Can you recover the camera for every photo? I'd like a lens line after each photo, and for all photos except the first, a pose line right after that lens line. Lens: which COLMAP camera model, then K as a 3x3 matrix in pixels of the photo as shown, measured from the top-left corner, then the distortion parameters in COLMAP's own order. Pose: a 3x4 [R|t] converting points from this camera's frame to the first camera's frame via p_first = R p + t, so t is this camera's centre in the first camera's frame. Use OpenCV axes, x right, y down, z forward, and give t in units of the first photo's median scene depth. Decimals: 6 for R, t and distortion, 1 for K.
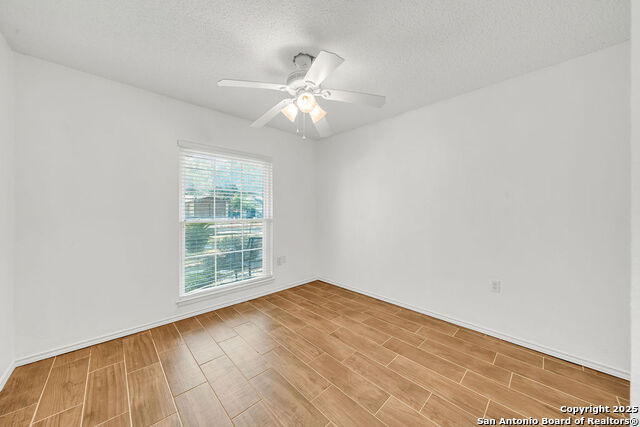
lens RADIAL K [[222.3, 0, 320.6], [0, 222.3, 212.7], [0, 0, 1]] dist [-0.003694, -0.000552]
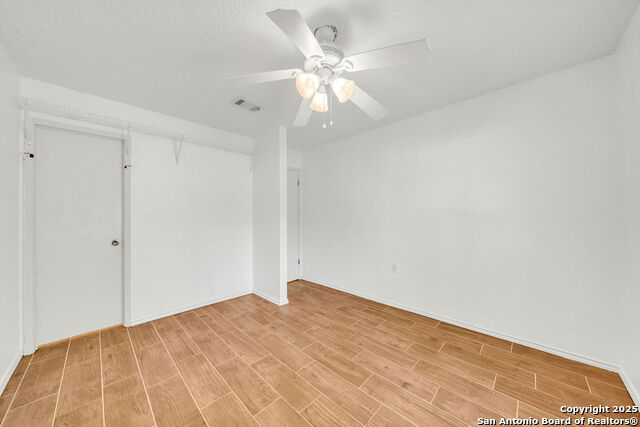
lens RADIAL K [[222.3, 0, 319.5], [0, 222.3, 214.3], [0, 0, 1]] dist [-0.003694, -0.000552]
pose [[-0.999359, 0.004444, -0.035528, -0.028214], [0.004495, 0.999989, -0.001363, -0.009131], [0.035522, -0.001522, -0.999368, 2.076670]]
